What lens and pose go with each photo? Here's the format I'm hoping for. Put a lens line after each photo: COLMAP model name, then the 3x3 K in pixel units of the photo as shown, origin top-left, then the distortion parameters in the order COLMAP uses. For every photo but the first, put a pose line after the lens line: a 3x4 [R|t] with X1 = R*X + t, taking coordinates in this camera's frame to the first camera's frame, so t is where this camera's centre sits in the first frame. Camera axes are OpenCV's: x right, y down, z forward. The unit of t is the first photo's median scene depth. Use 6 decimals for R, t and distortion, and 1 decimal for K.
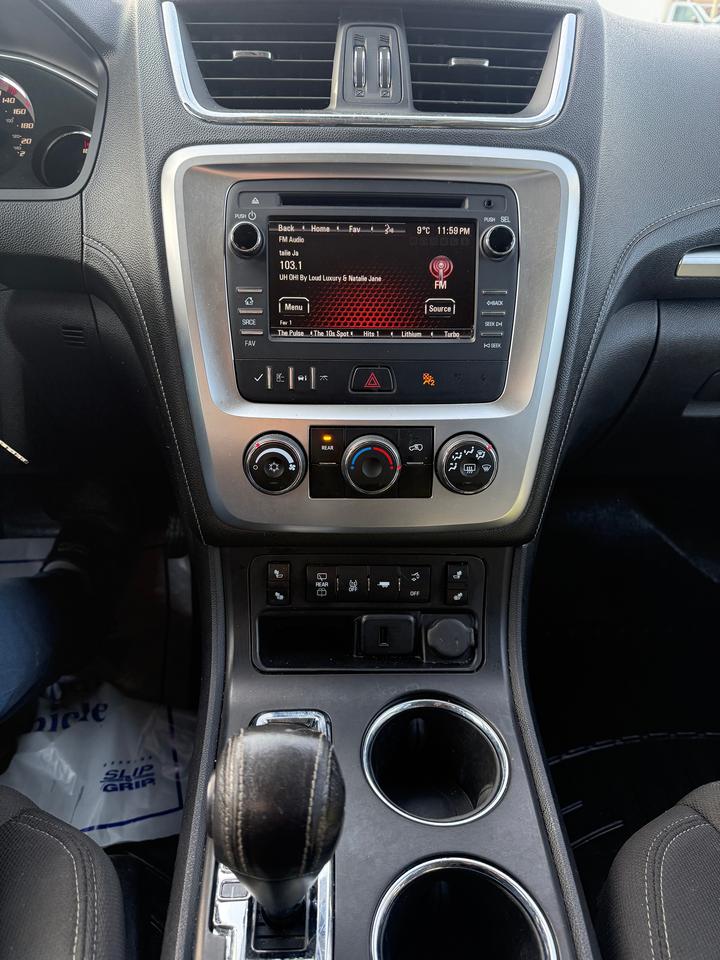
lens RADIAL K [[708.7, 0, 354.1], [0, 708.7, 514.7], [0, 0, 1]] dist [0.066453, -0.089883]
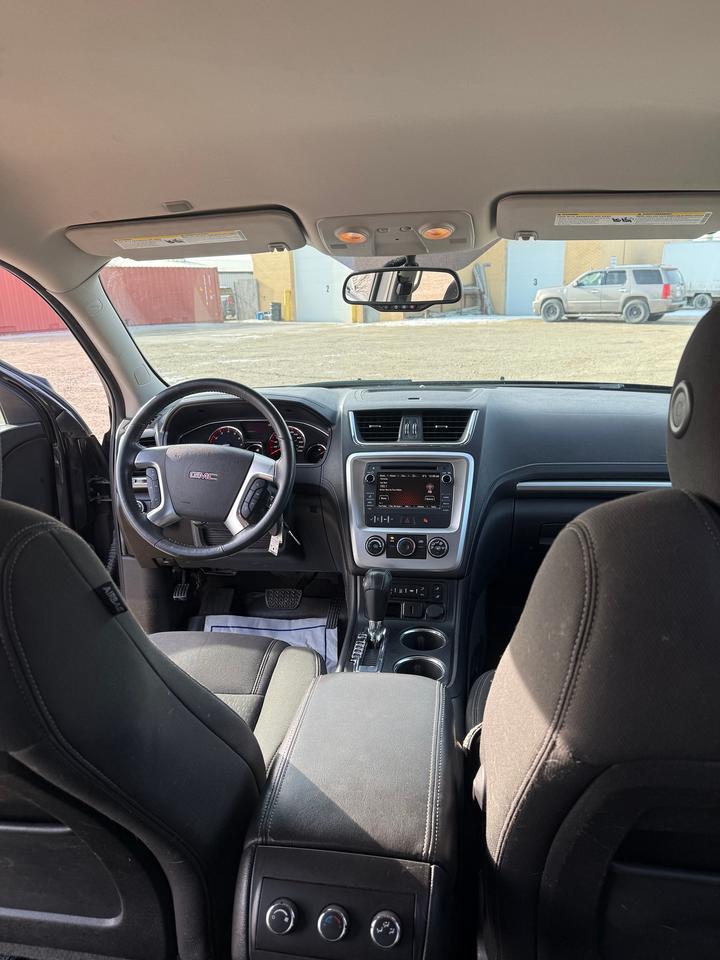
lens RADIAL K [[705.0, 0, 356.1], [0, 705.0, 486.9], [0, 0, 1]] dist [0.084818, -0.000294]
pose [[0.984312, 0.003599, -0.176401, 0.352025], [-0.057994, 0.950840, -0.304204, 0.630770], [0.166634, 0.309661, 0.936132, -2.001068]]
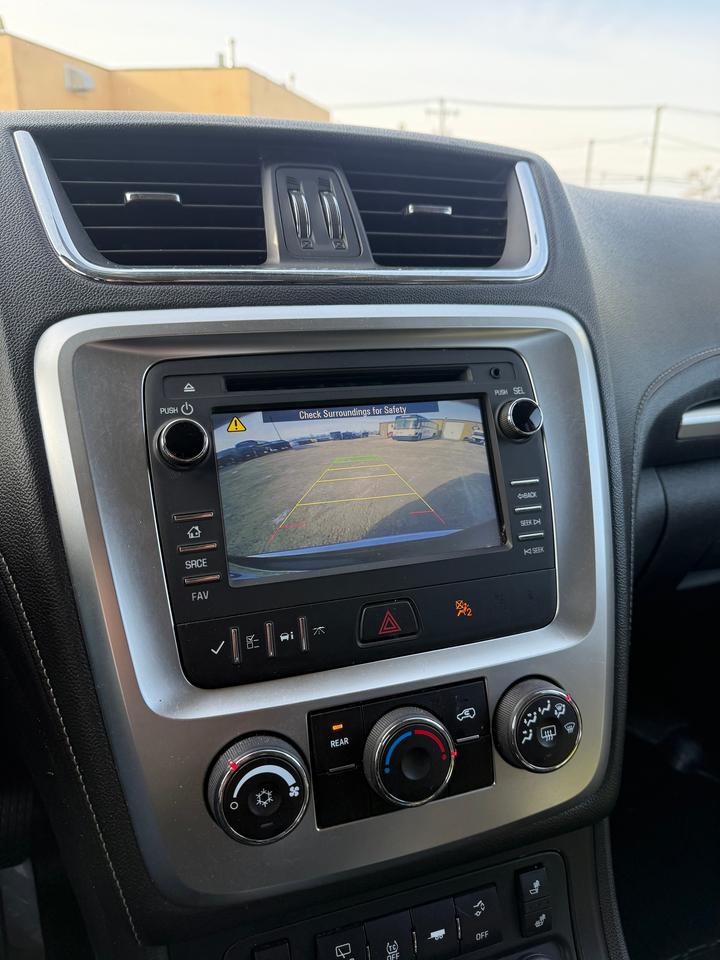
lens RADIAL K [[708.7, 0, 359.8], [0, 708.7, 488.1], [0, 0, 1]] dist [0.066453, -0.089883]
pose [[0.956306, -0.099473, 0.274924, -0.171890], [0.159613, 0.965473, -0.205875, -0.177699], [-0.244952, 0.240761, 0.939166, 0.344256]]
